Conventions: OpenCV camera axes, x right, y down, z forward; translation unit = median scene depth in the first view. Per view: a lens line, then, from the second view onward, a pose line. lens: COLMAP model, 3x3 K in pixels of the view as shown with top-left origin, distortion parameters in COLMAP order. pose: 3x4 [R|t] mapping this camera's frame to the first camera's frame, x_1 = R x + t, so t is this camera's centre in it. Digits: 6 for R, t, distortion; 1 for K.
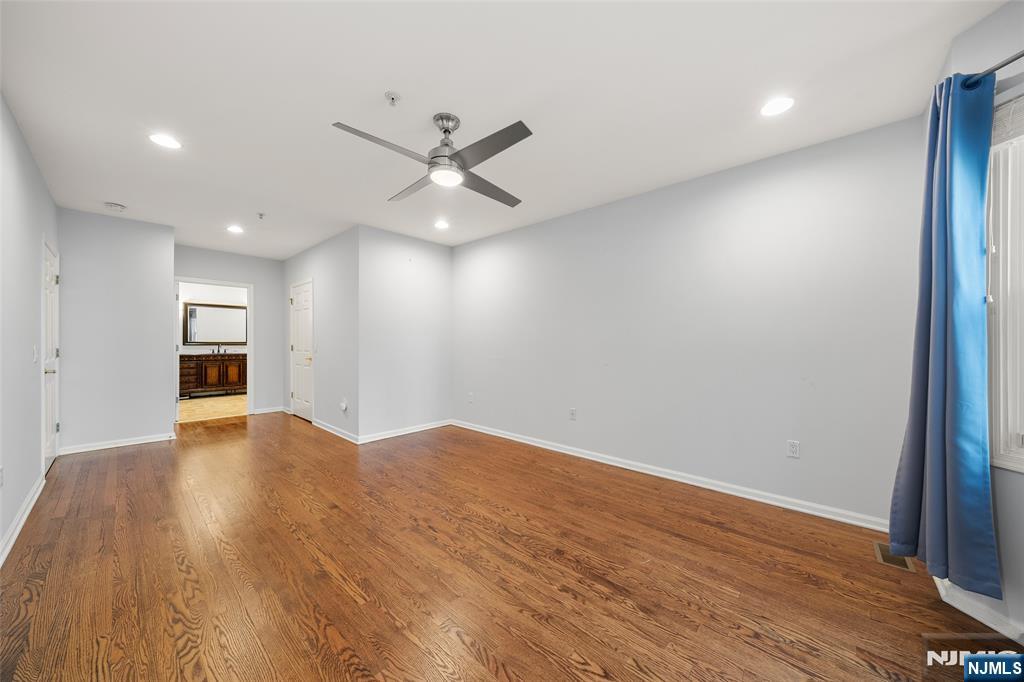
lens RADIAL K [[352.8, 0, 506.9], [0, 352.8, 340.4], [0, 0, 1]] dist [0.000235, -0.000046]
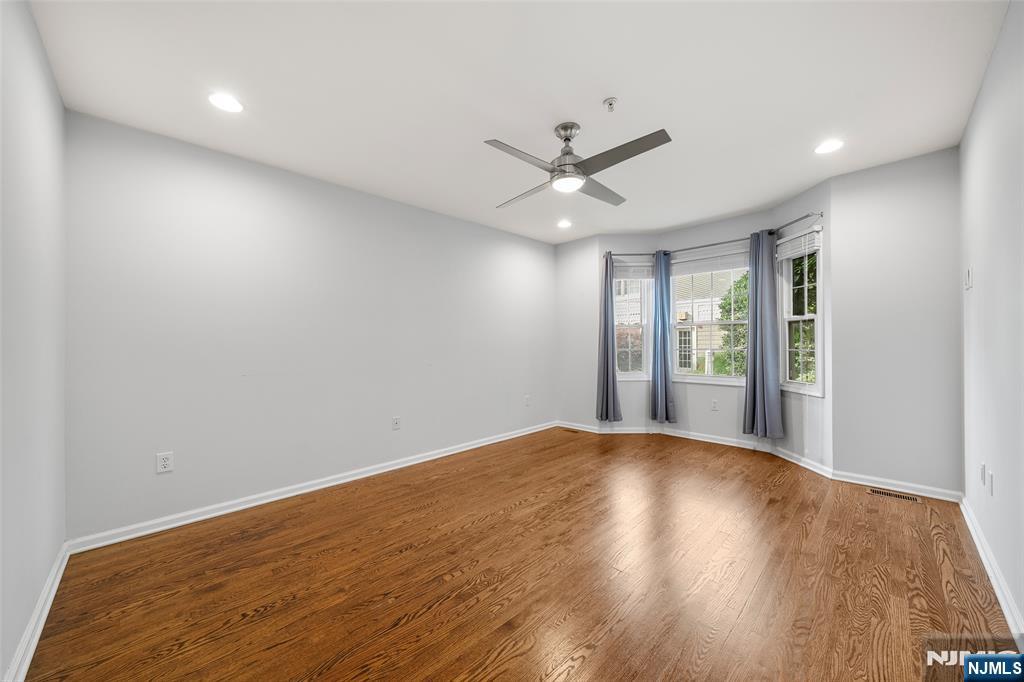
lens RADIAL K [[371.6, 0, 512.0], [0, 371.6, 341.0], [0, 0, 1]] dist [-0.001227, -0.000027]
pose [[0.057807, 0.001546, 0.998327, -1.138208], [0.008129, 0.999965, -0.002019, 0.002831], [-0.998295, 0.008232, 0.057792, 0.987434]]
